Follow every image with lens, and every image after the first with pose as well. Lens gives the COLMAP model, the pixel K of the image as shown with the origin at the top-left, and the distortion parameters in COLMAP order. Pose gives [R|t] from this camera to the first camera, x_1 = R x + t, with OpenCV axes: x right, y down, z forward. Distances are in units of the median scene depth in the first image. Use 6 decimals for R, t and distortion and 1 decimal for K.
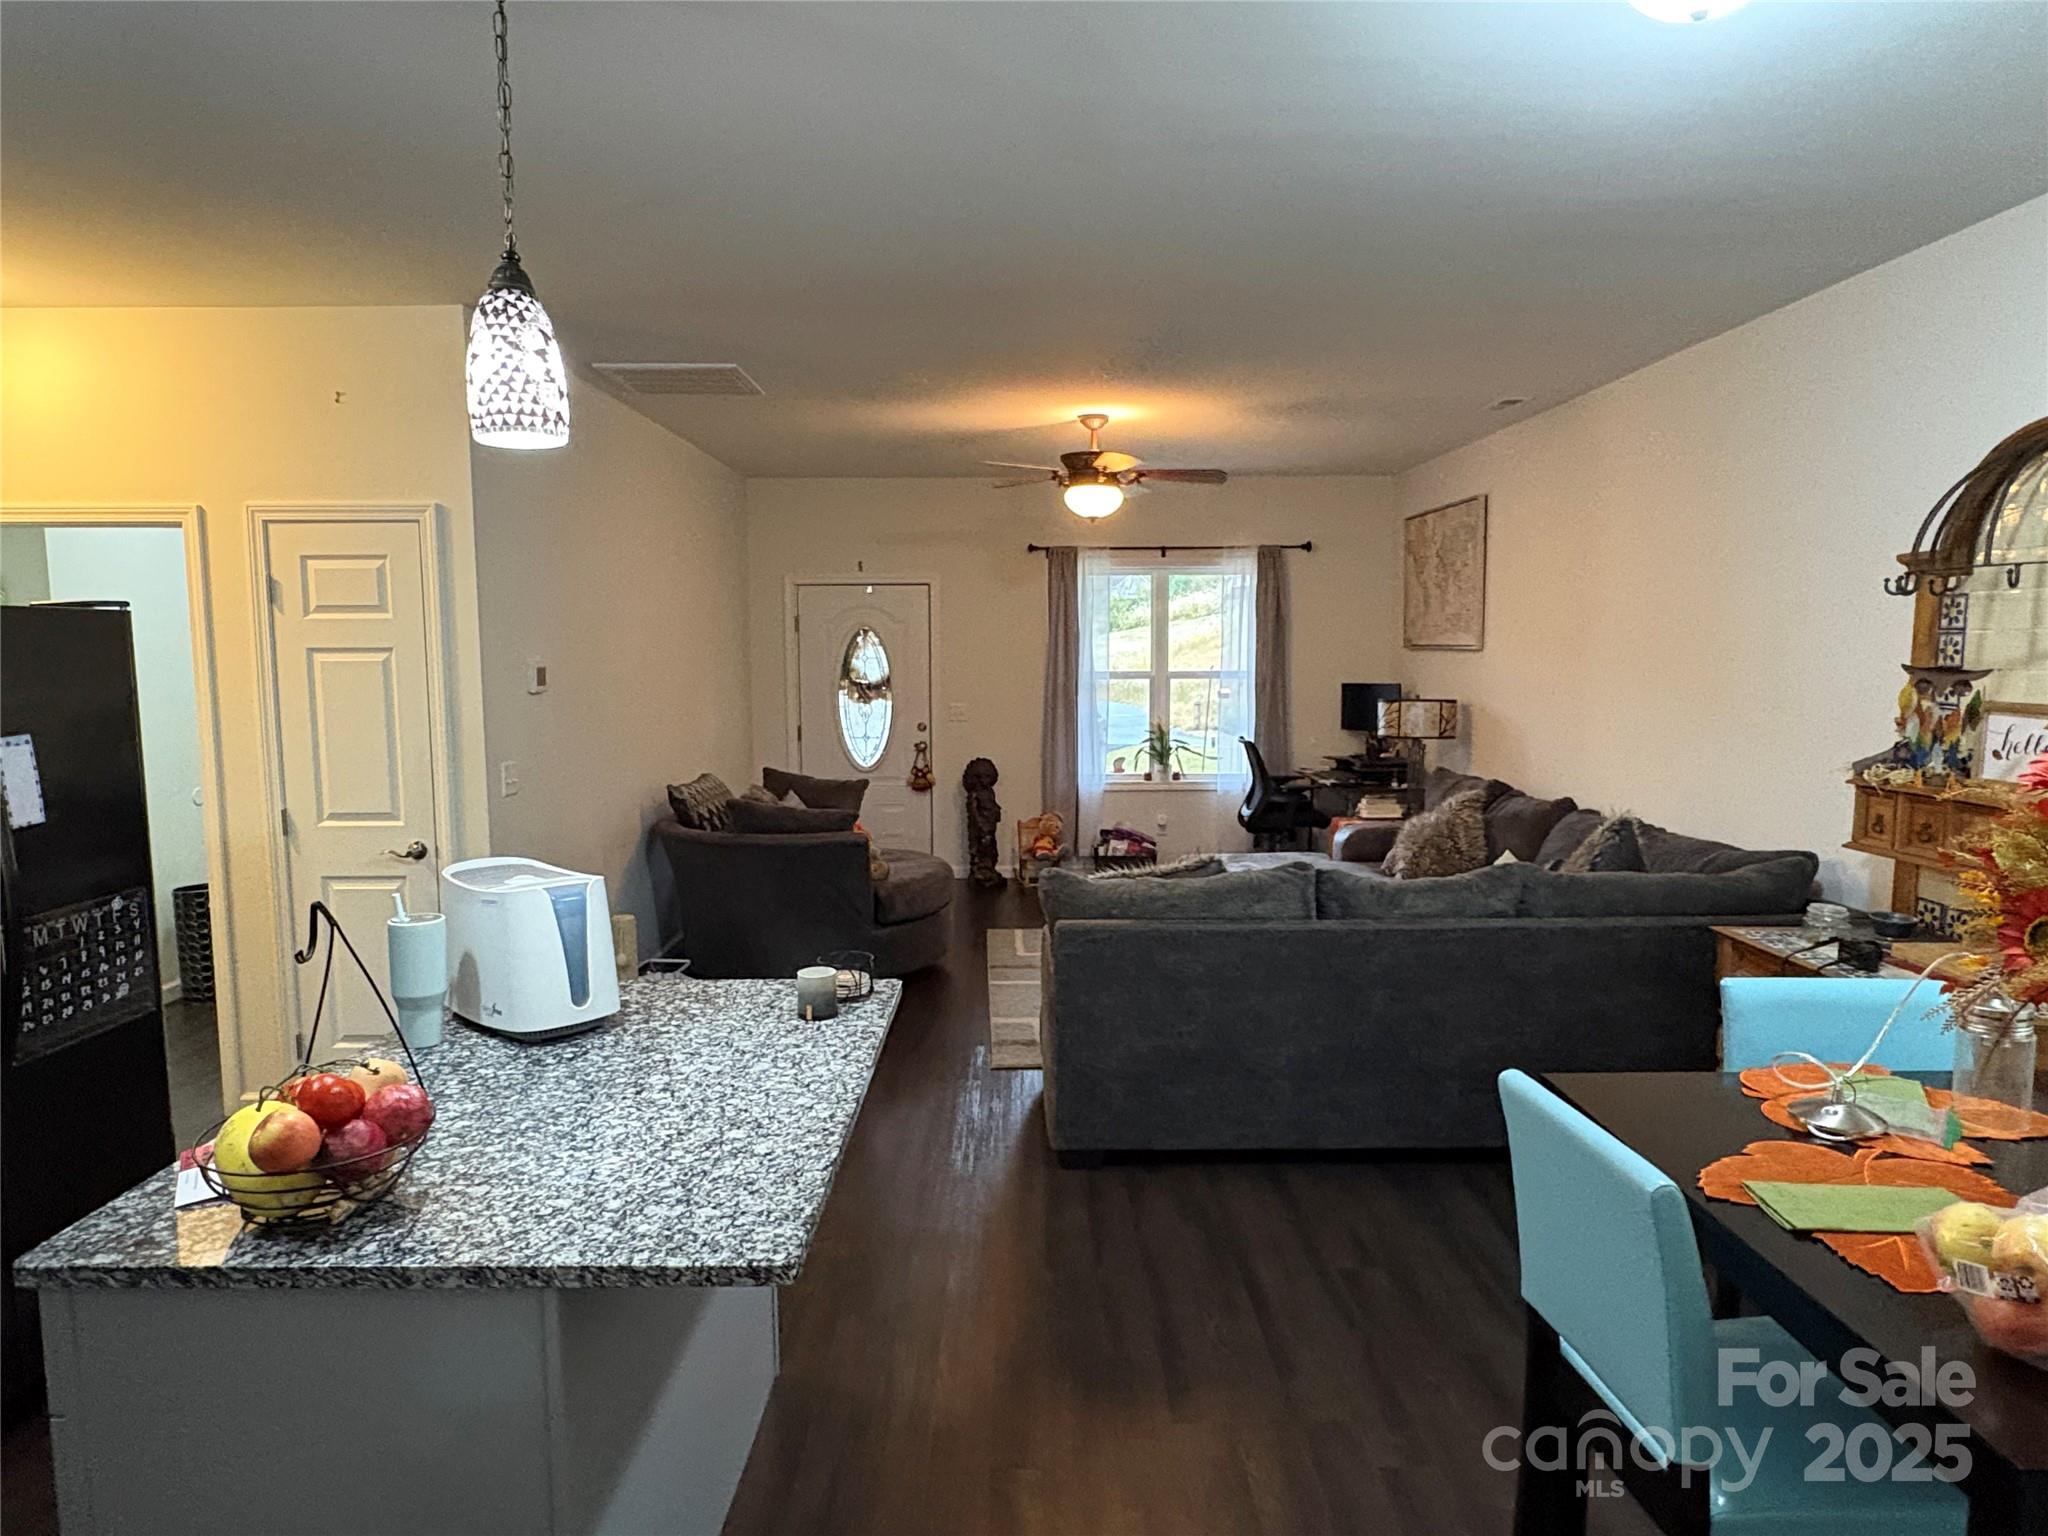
lens RADIAL K [[1234.4, 0, 1011.3], [0, 1234.4, 767.1], [0, 0, 1]] dist [0.001237, -0.001367]
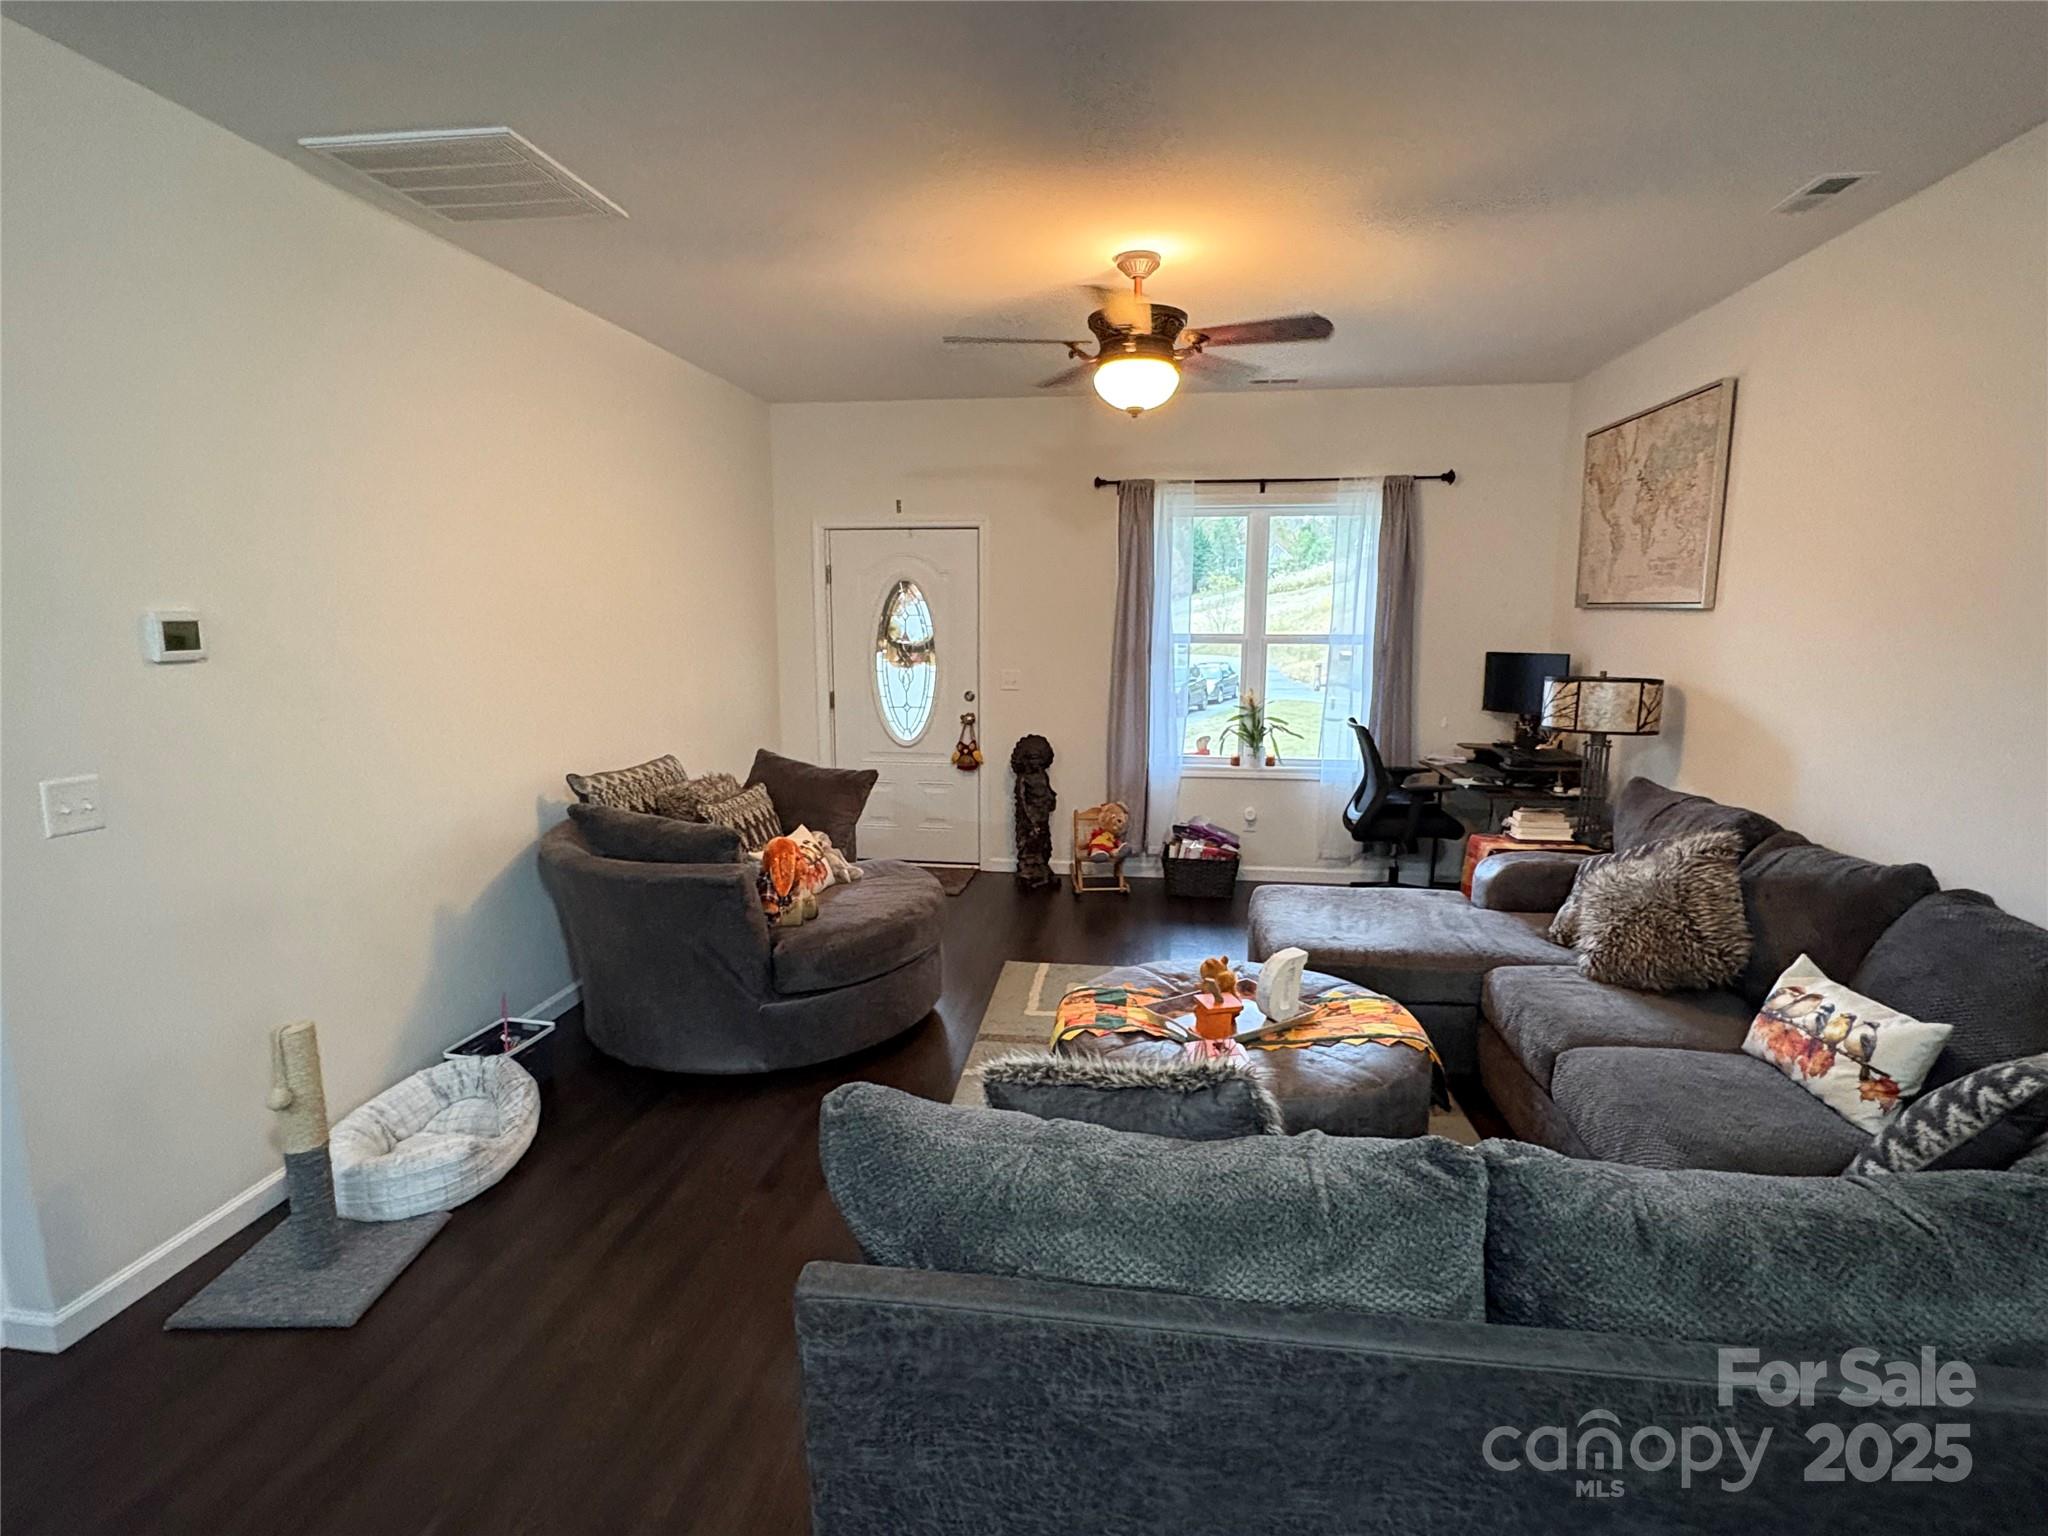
lens RADIAL K [[1028.6, 0, 1017.6], [0, 1028.6, 770.6], [0, 0, 1]] dist [-0.001206, 0.000479]
pose [[0.989744, 0.029421, -0.139792, 0.074457], [-0.021191, 0.997973, 0.060003, -0.029191], [0.141274, -0.056426, 0.988361, 0.348787]]
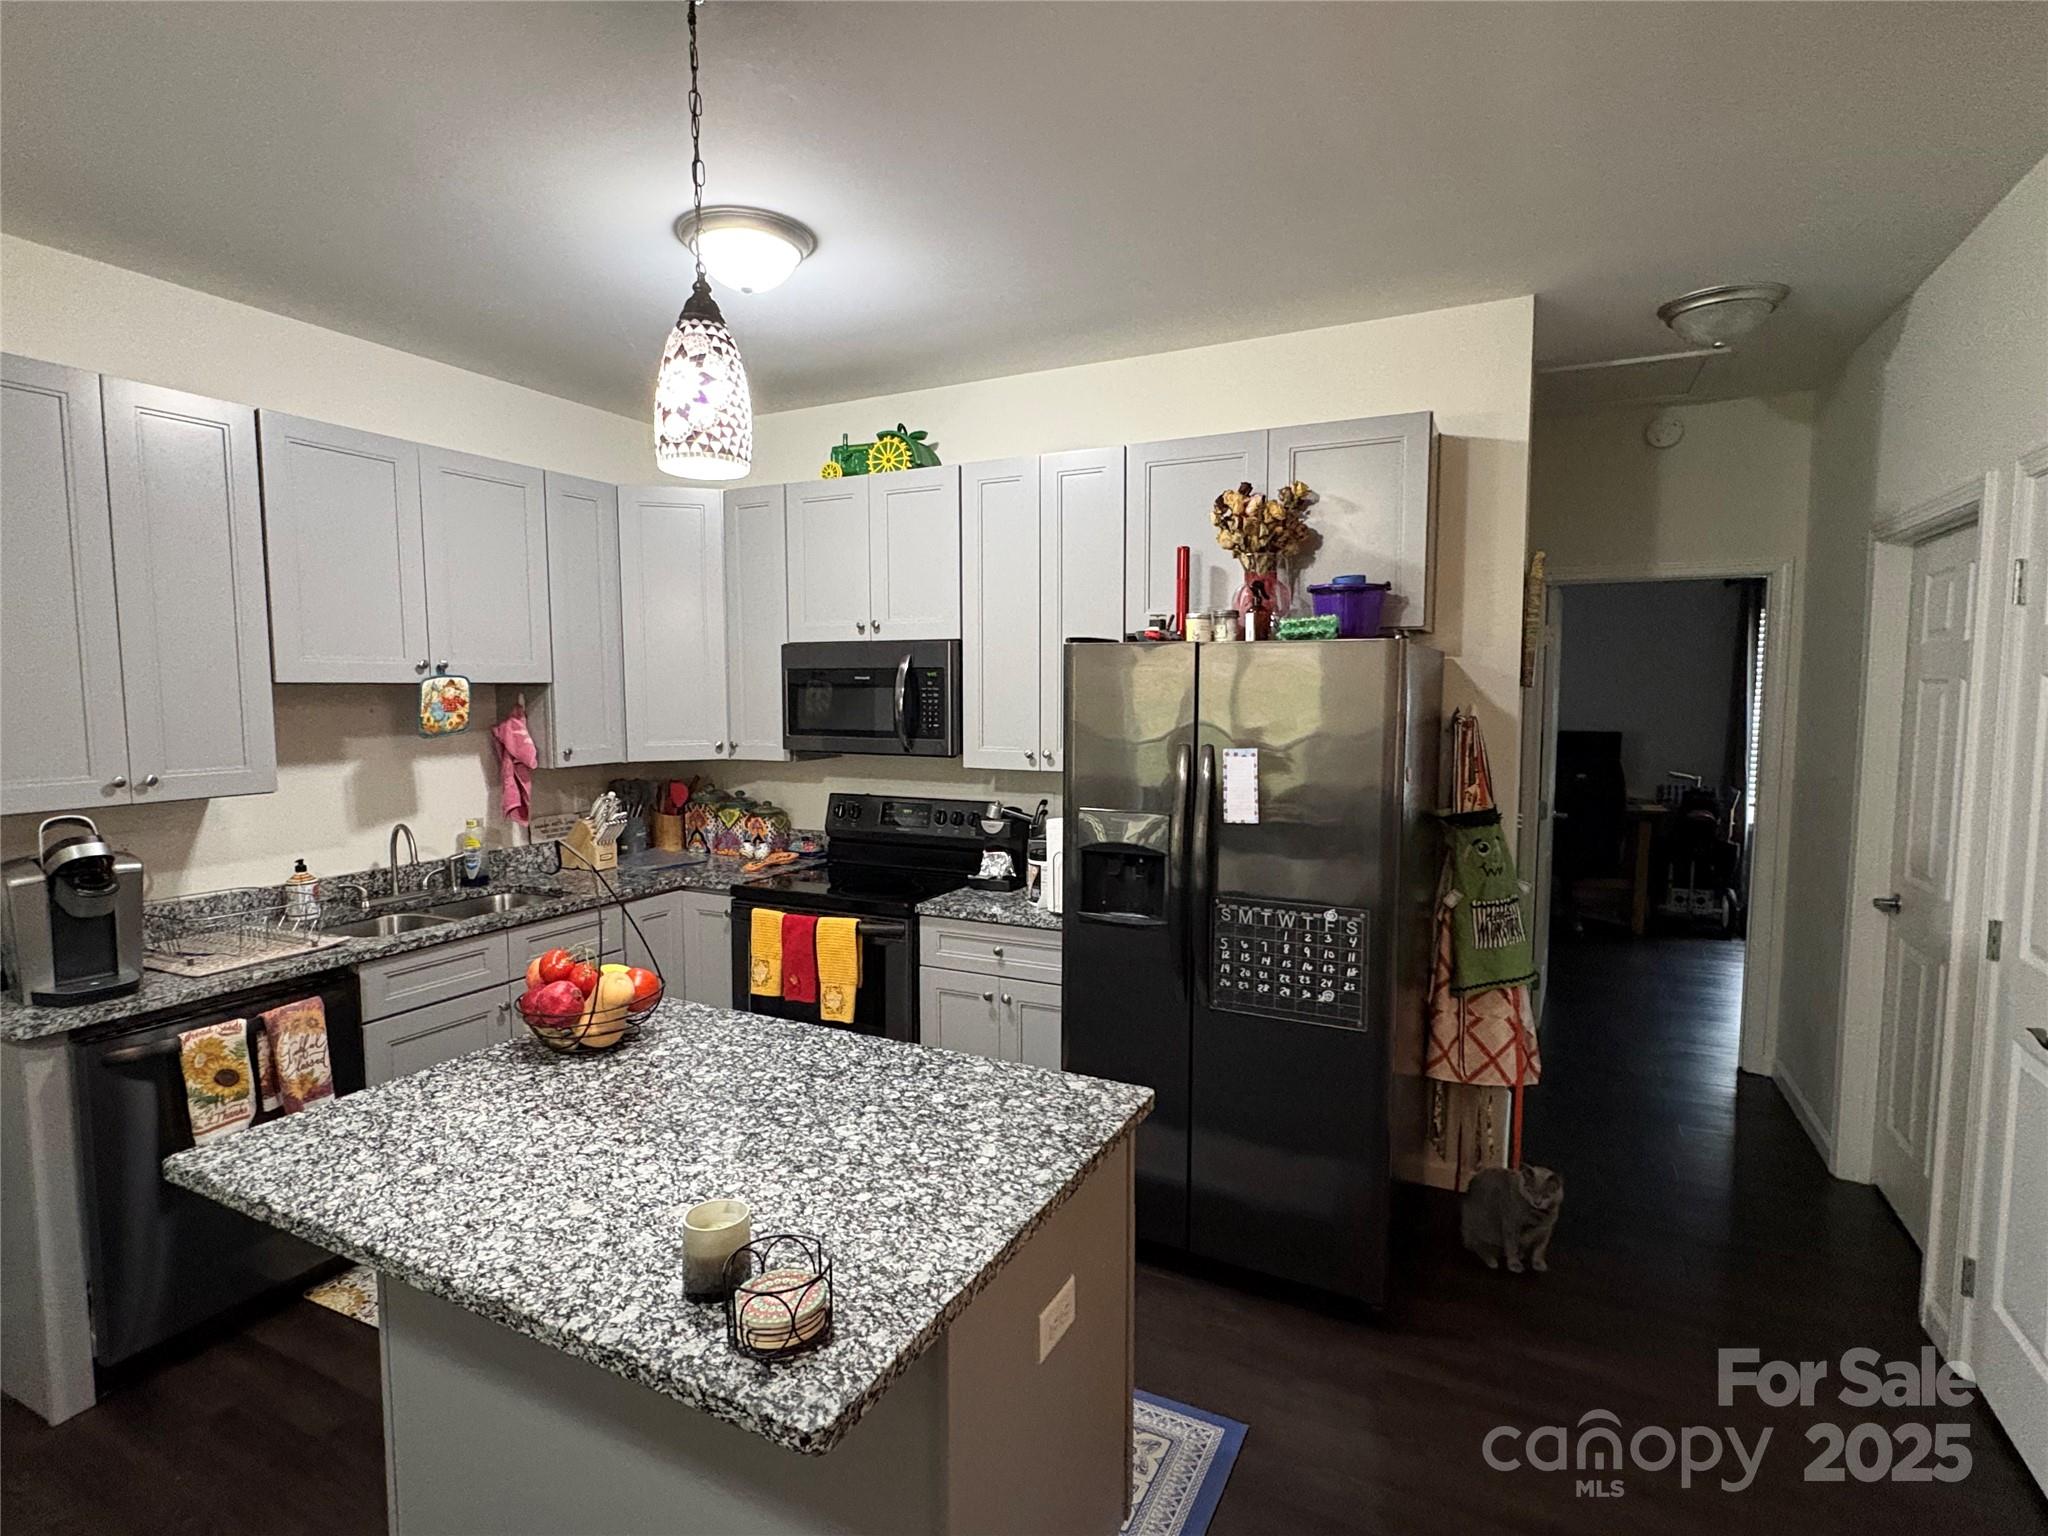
lens RADIAL K [[1028.6, 0, 1028.0], [0, 1028.6, 768.7], [0, 0, 1]] dist [-0.001206, 0.000479]
pose [[-0.445279, 0.079125, -0.891889, 0.069859], [-0.084674, 0.987903, 0.129916, -0.043194], [0.891379, 0.133369, -0.433193, 0.452902]]
